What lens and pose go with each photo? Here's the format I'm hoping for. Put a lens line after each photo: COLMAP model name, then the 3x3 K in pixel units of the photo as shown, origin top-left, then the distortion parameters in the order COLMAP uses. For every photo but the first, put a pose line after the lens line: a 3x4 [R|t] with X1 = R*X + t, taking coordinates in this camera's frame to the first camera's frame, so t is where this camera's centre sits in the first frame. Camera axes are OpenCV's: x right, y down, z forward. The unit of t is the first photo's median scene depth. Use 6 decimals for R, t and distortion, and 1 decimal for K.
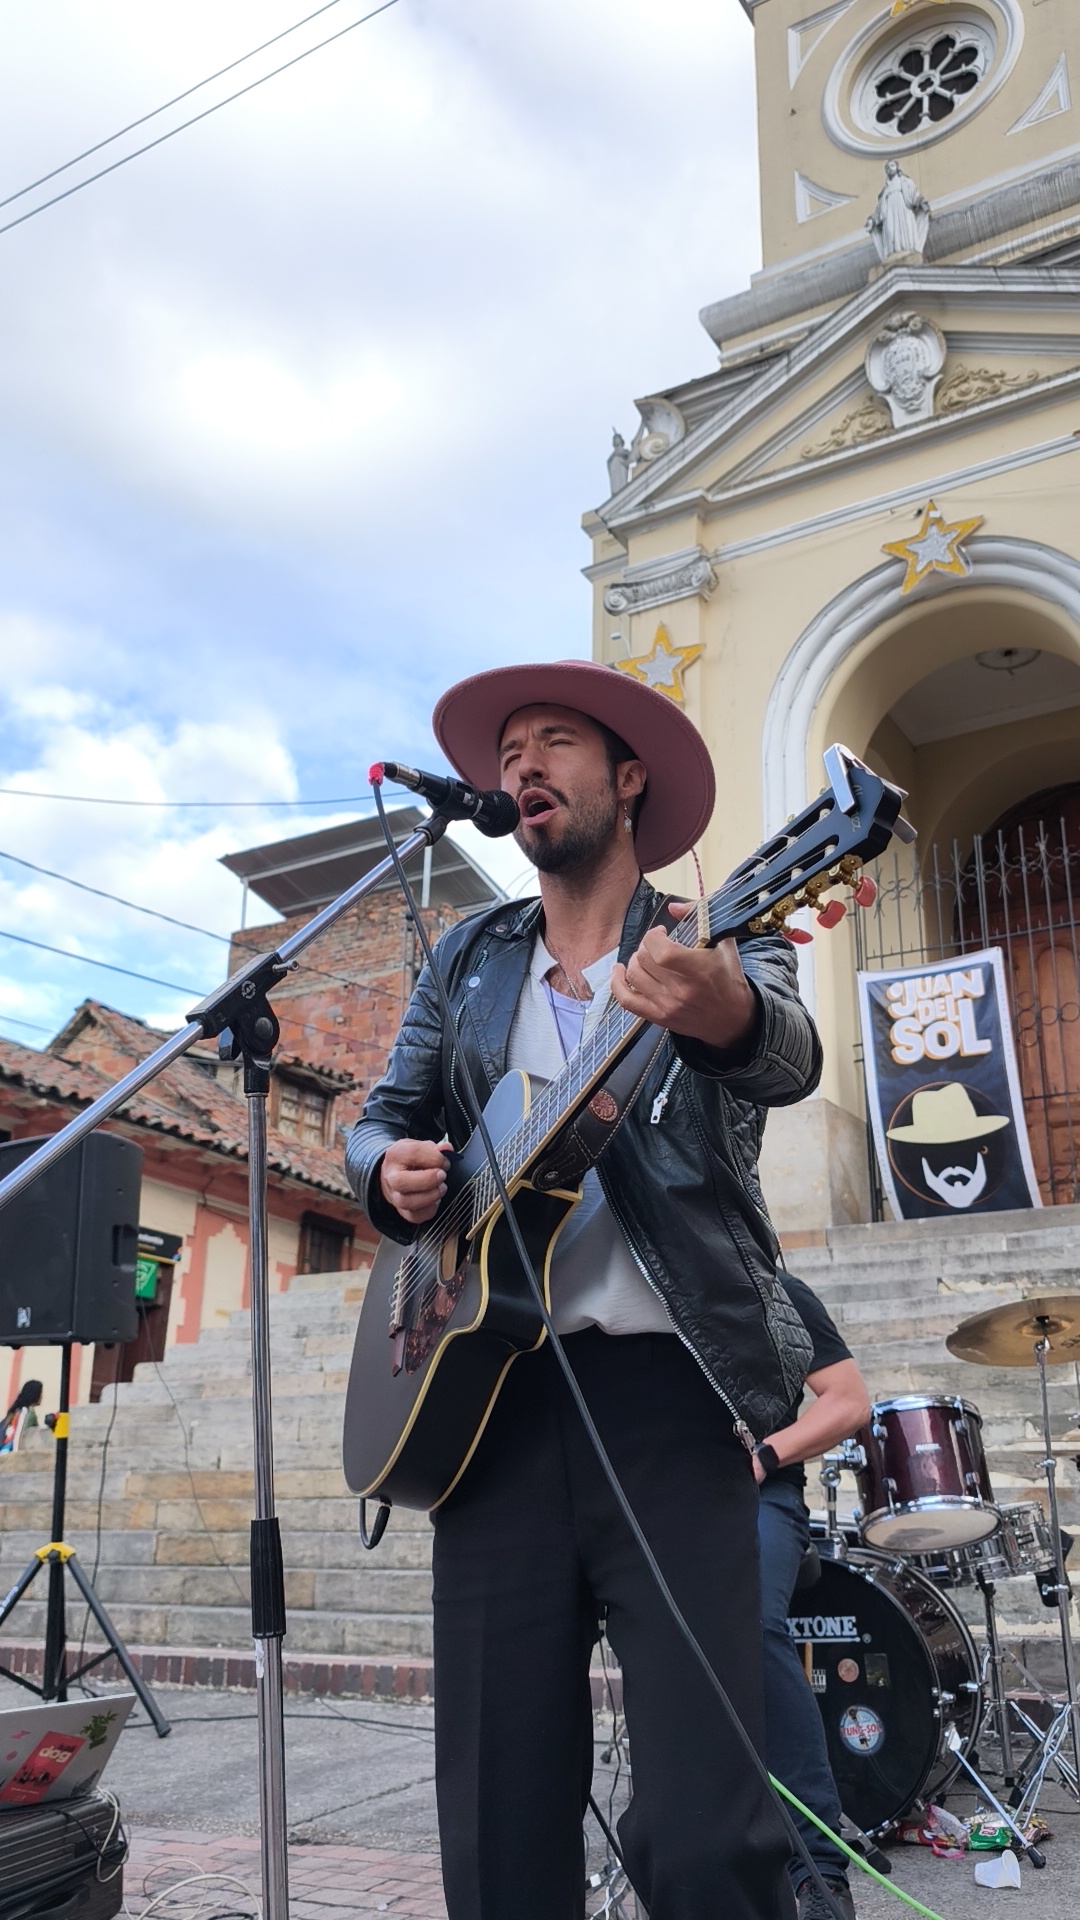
lens RADIAL K [[1631.0, 0, 541.8], [0, 1631.0, 964.3], [0, 0, 1]] dist [0.065583, -0.168583]
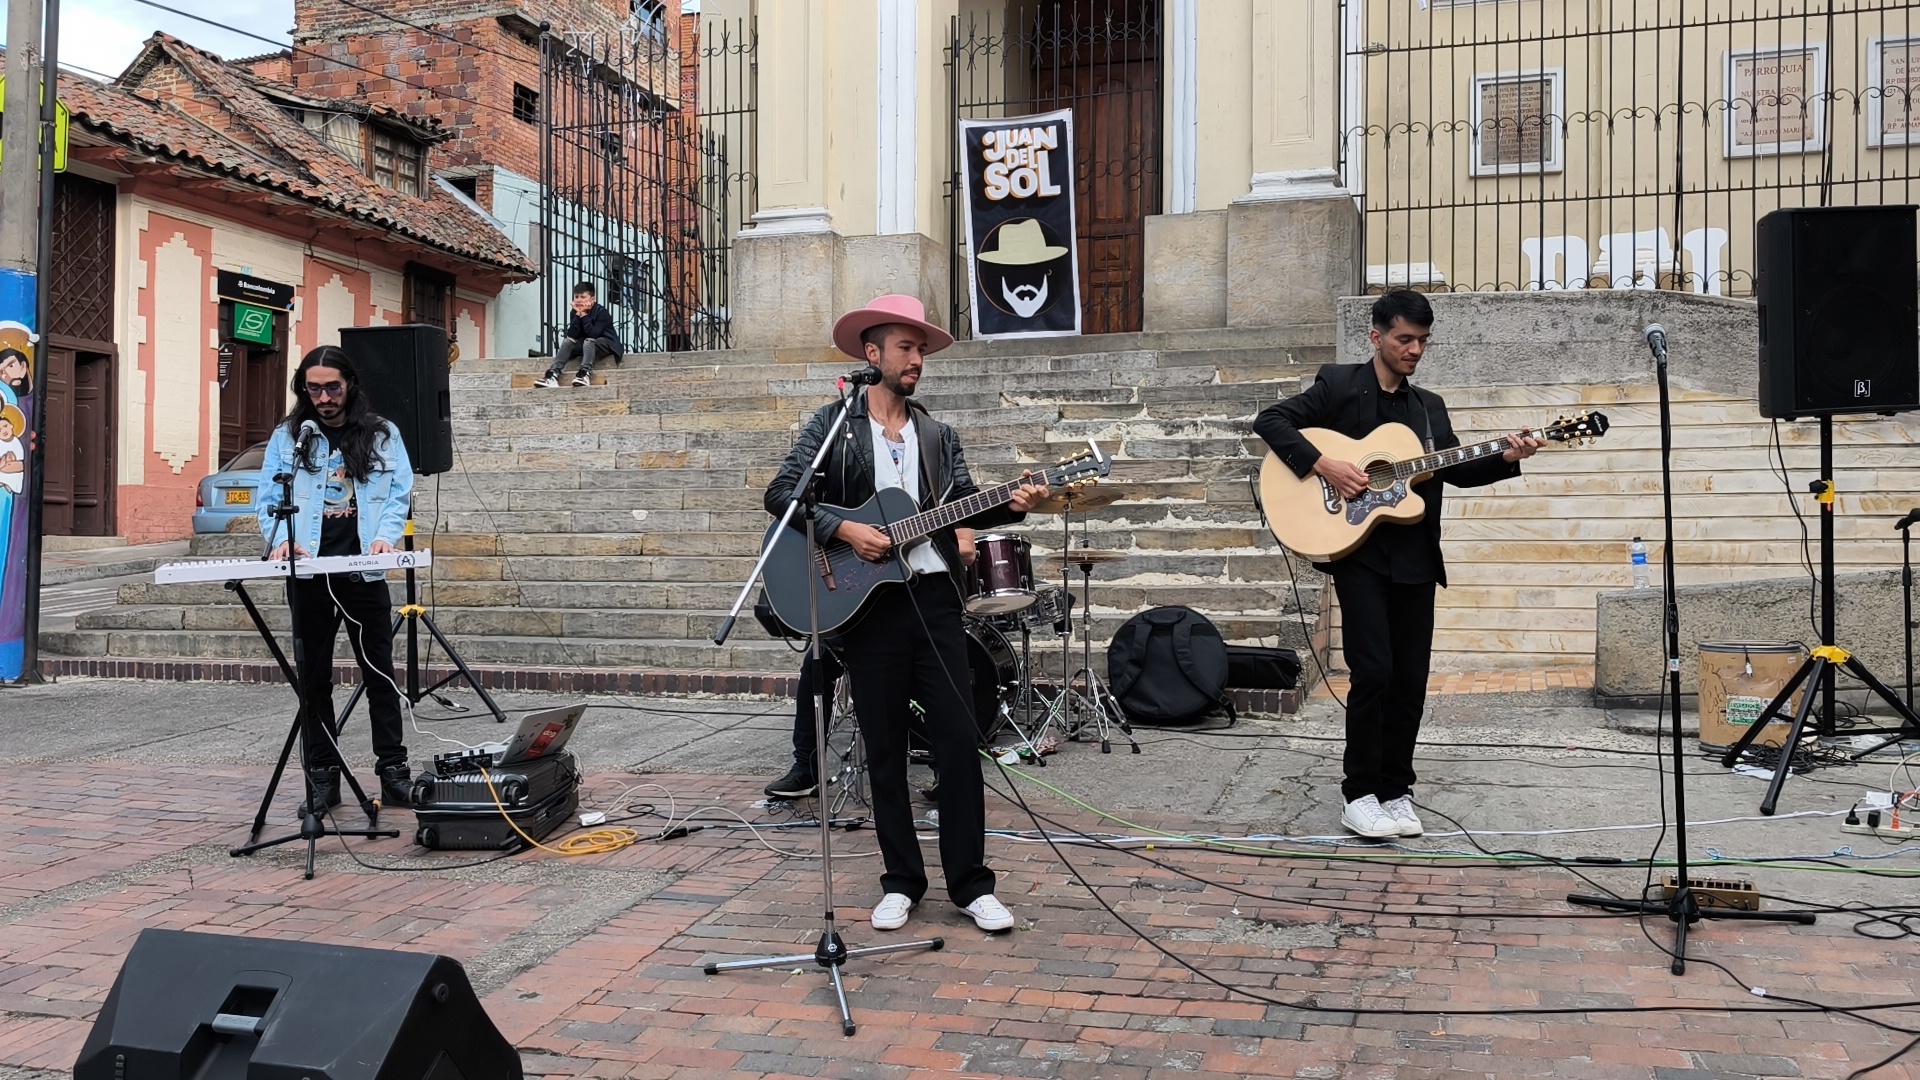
lens RADIAL K [[1625.0, 0, 964.1], [0, 1625.0, 537.2], [0, 0, 1]] dist [0.101617, -0.290691]
pose [[0.975025, -0.008309, 0.221941, -0.061879], [-0.066329, 0.942801, 0.326692, -0.095660], [-0.211961, -0.333253, 0.918703, -0.190677]]
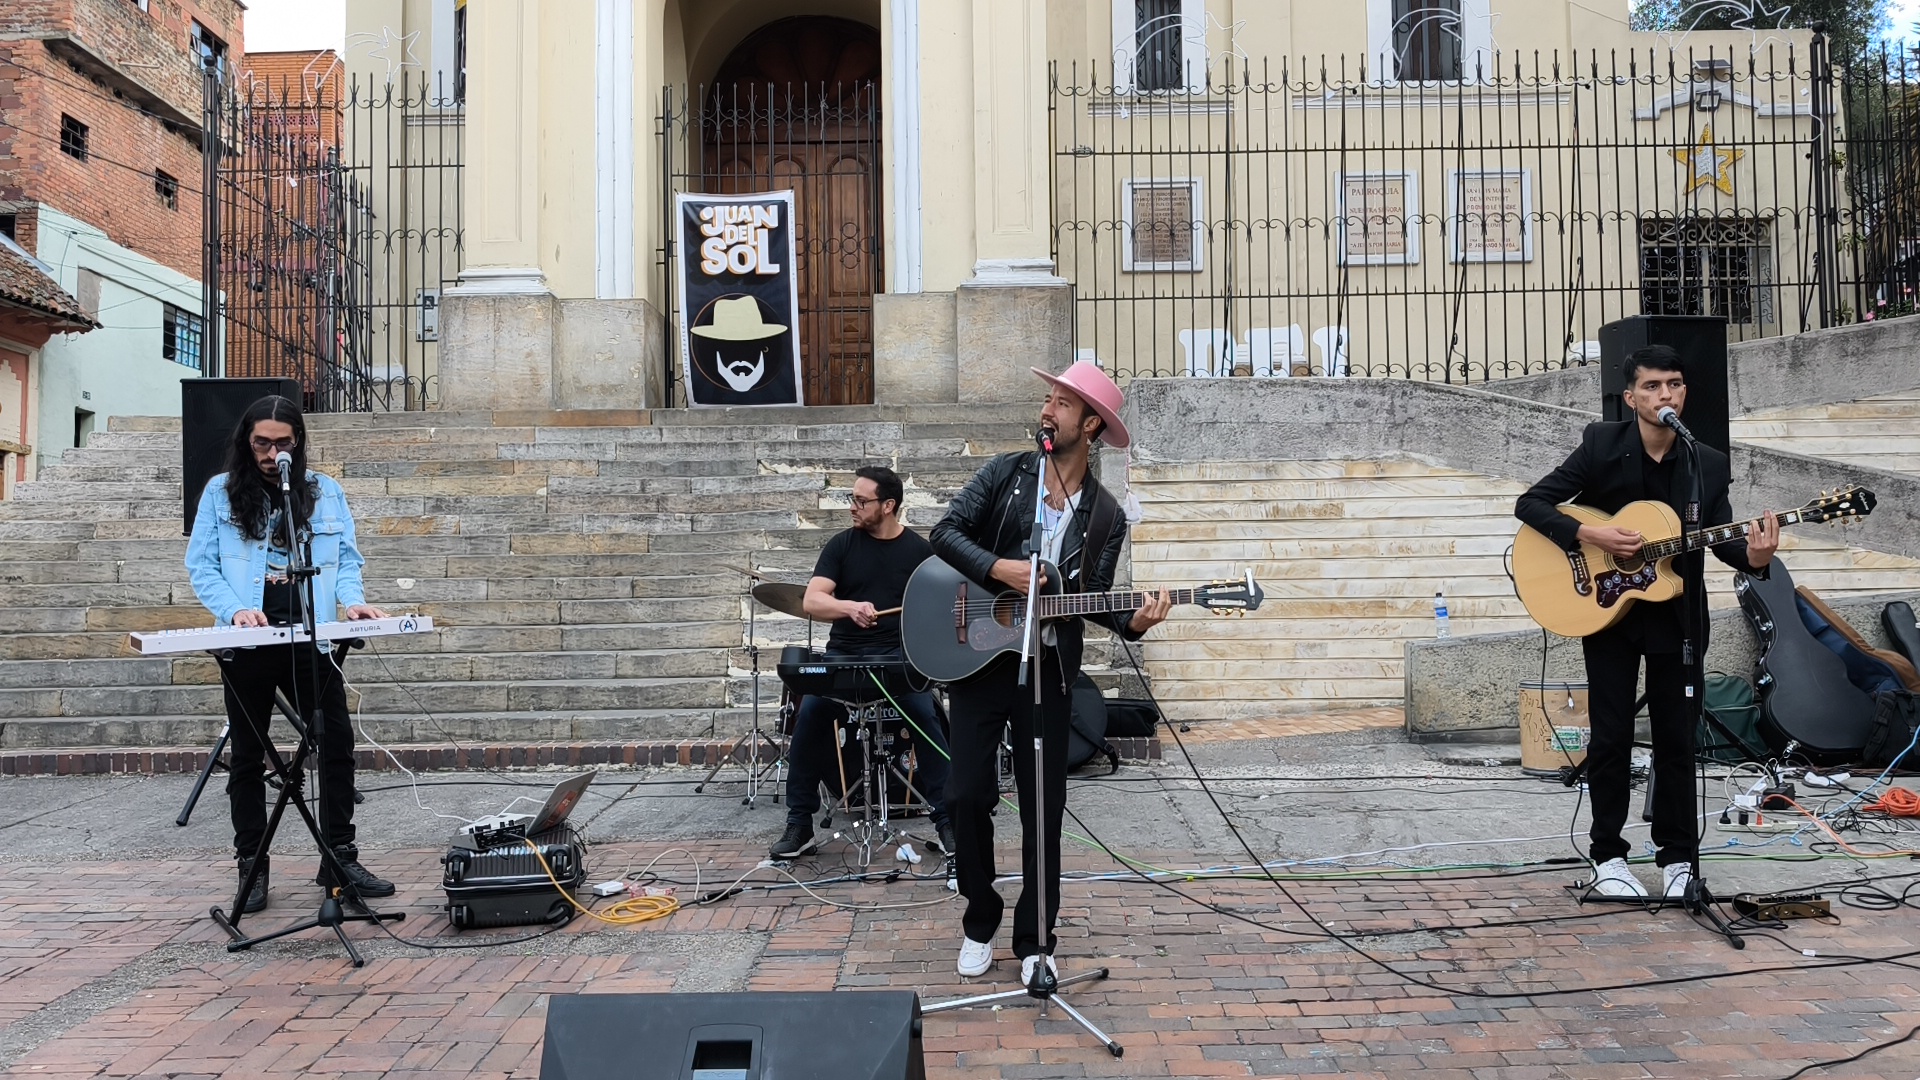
lens RADIAL K [[1626.1, 0, 965.6], [0, 1626.1, 535.0], [0, 0, 1]] dist [0.093392, -0.211667]
pose [[0.866927, 0.003321, 0.498424, -0.205437], [-0.147716, 0.956767, 0.250553, -0.082429], [-0.476044, -0.290836, 0.829938, -0.161463]]
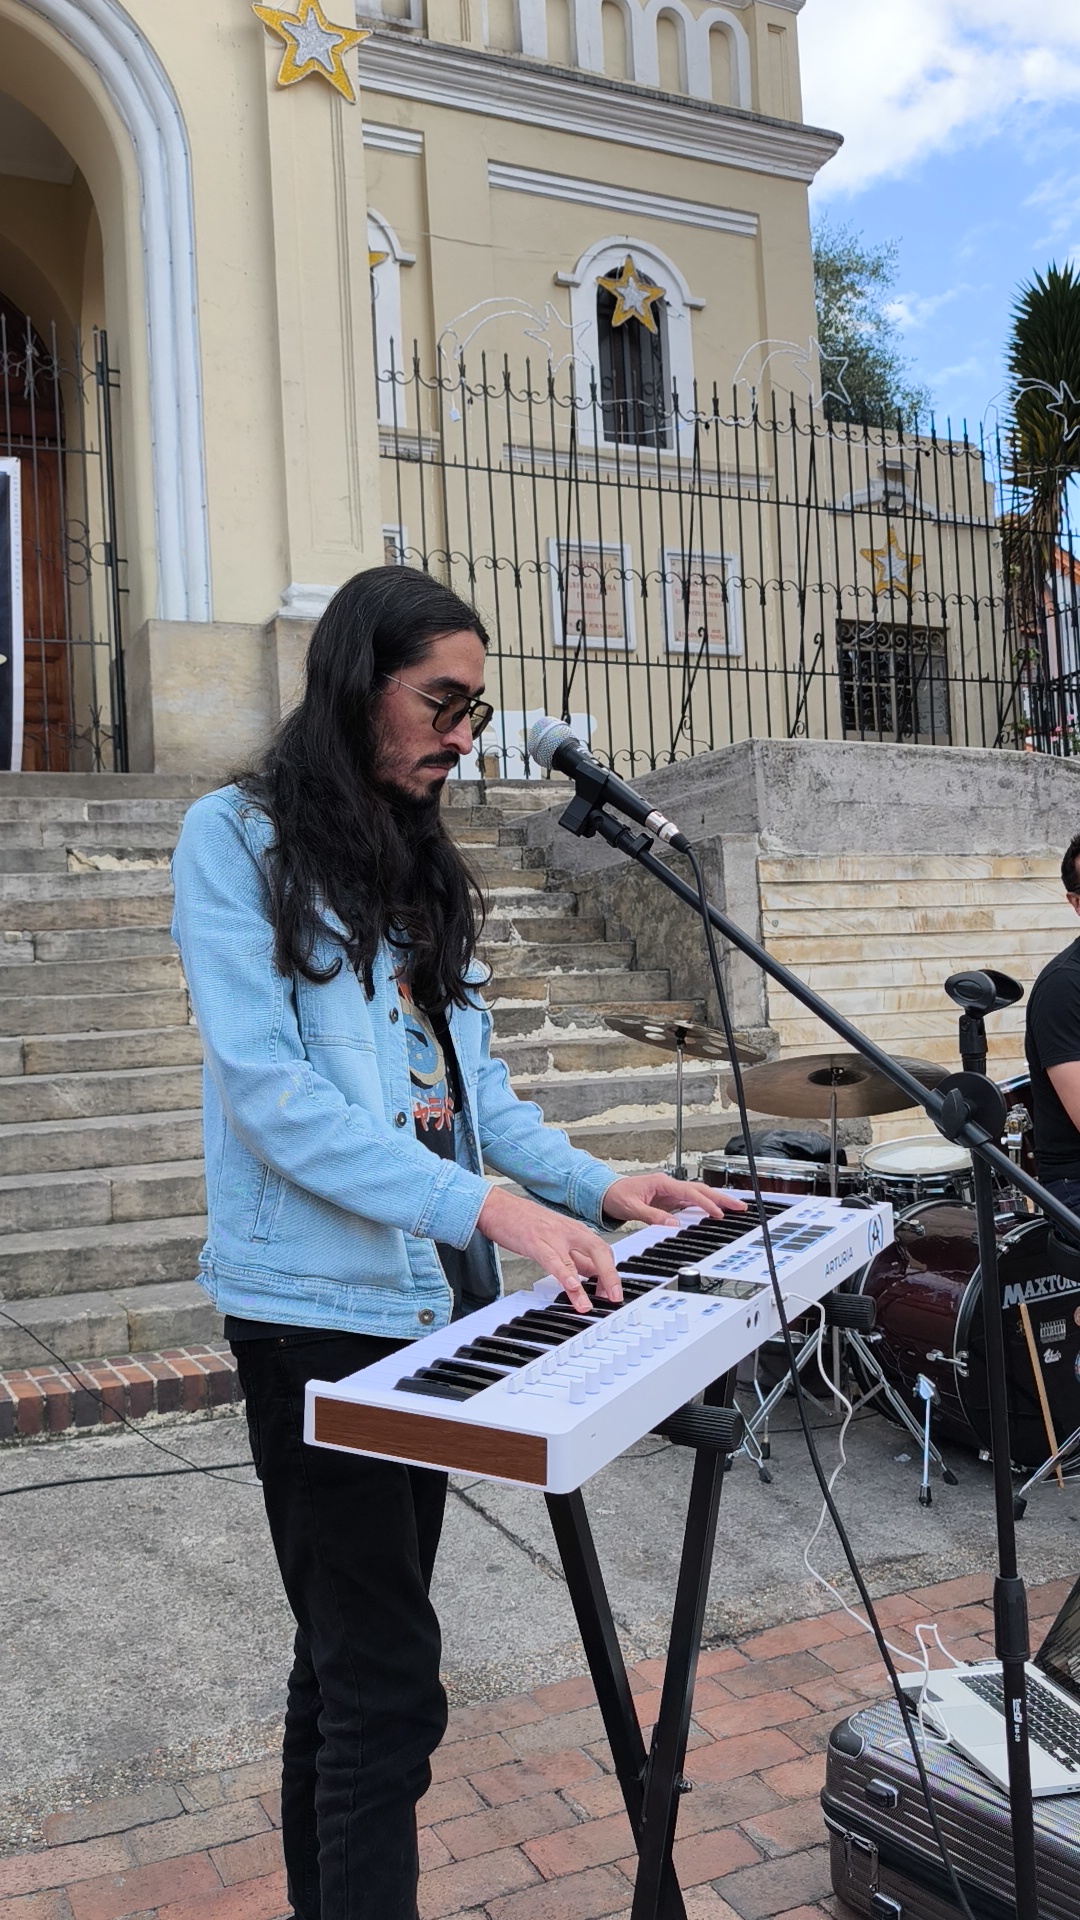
lens RADIAL K [[1627.0, 0, 539.2], [0, 1627.0, 965.3], [0, 0, 1]] dist [0.080266, -0.172902]
pose [[0.549699, -0.011627, 0.835282, -0.261260], [-0.231567, 0.958597, 0.165738, 0.033268], [-0.802626, -0.284530, 0.524247, 0.227990]]
